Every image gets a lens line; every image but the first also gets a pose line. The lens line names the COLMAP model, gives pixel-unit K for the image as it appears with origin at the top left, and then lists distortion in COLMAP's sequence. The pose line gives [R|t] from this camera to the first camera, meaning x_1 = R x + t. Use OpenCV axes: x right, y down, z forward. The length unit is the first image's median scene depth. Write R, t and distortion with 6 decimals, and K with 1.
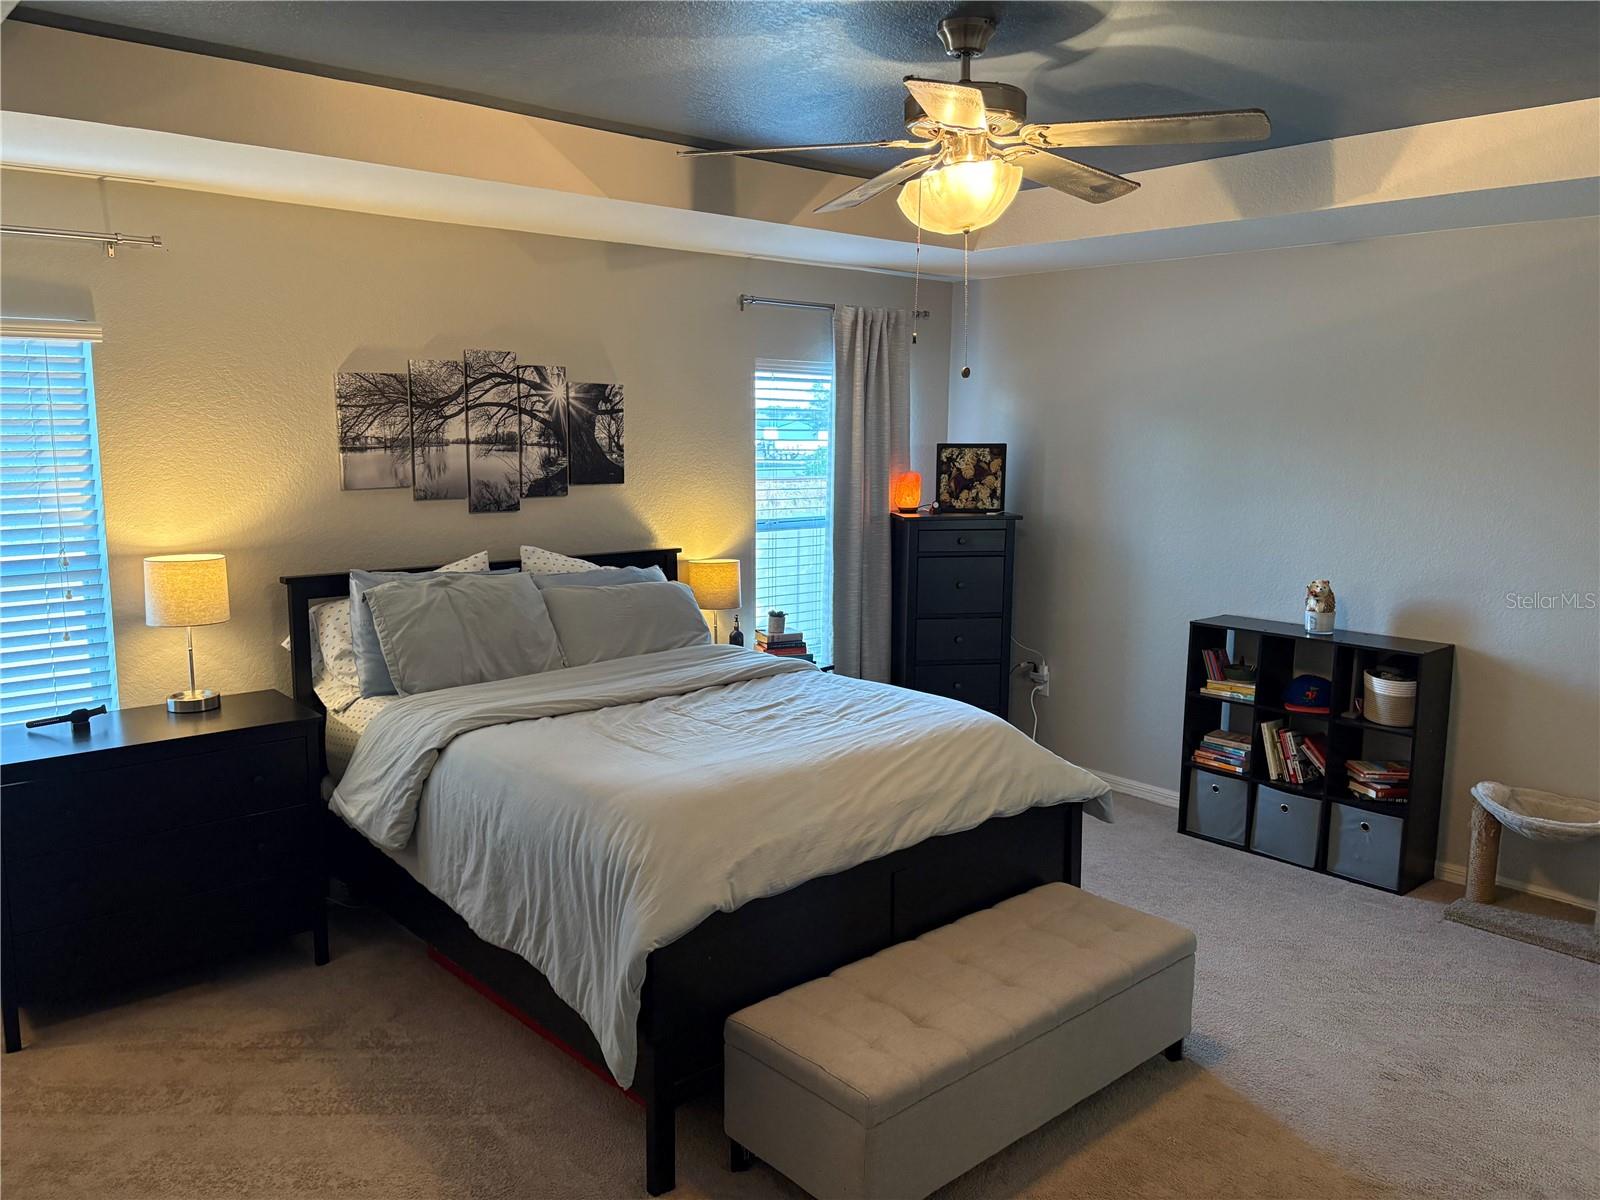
lens RADIAL K [[1223.5, 0, 799.1], [0, 1223.5, 598.3], [0, 0, 1]] dist [0.047005, -0.047010]
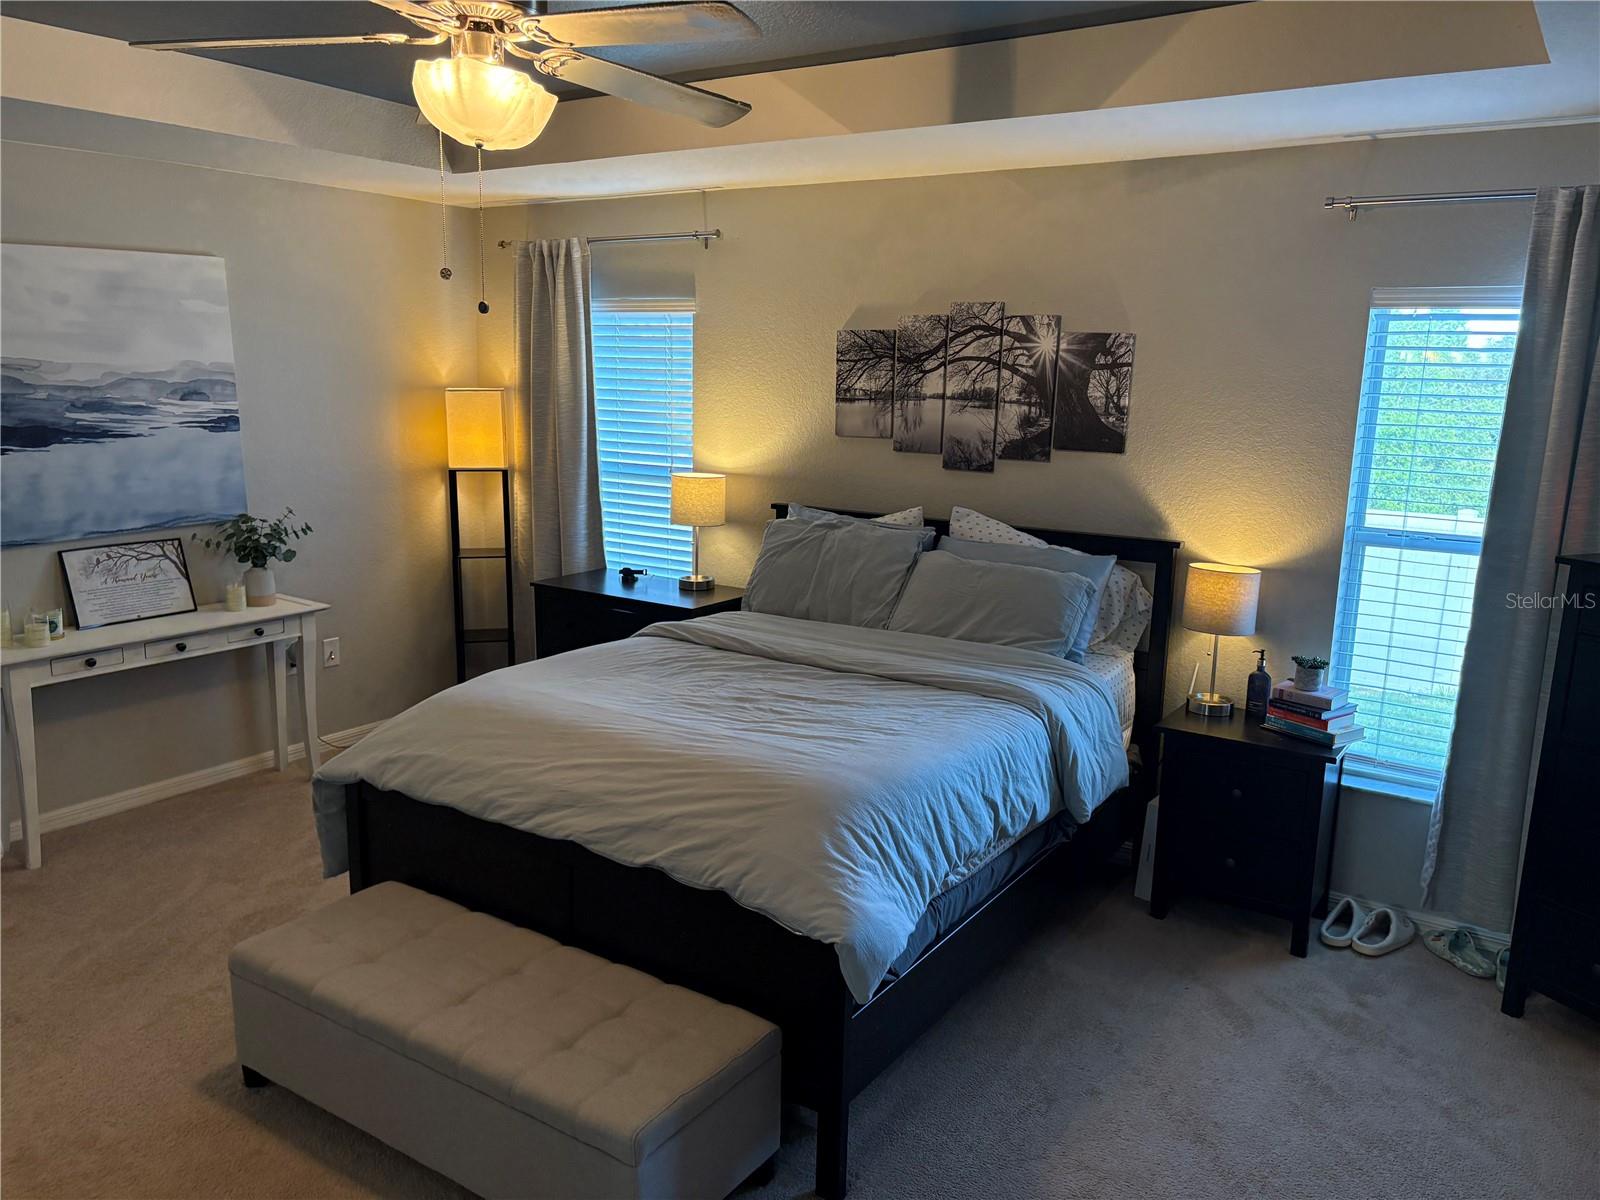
lens RADIAL K [[1223.5, 0, 789.4], [0, 1223.5, 612.0], [0, 0, 1]] dist [0.047005, -0.047010]
pose [[0.241048, 0.188757, -0.951980, 0.676301], [-0.157126, 0.975553, 0.153646, -0.090044], [0.957709, 0.112545, 0.264814, 0.635006]]
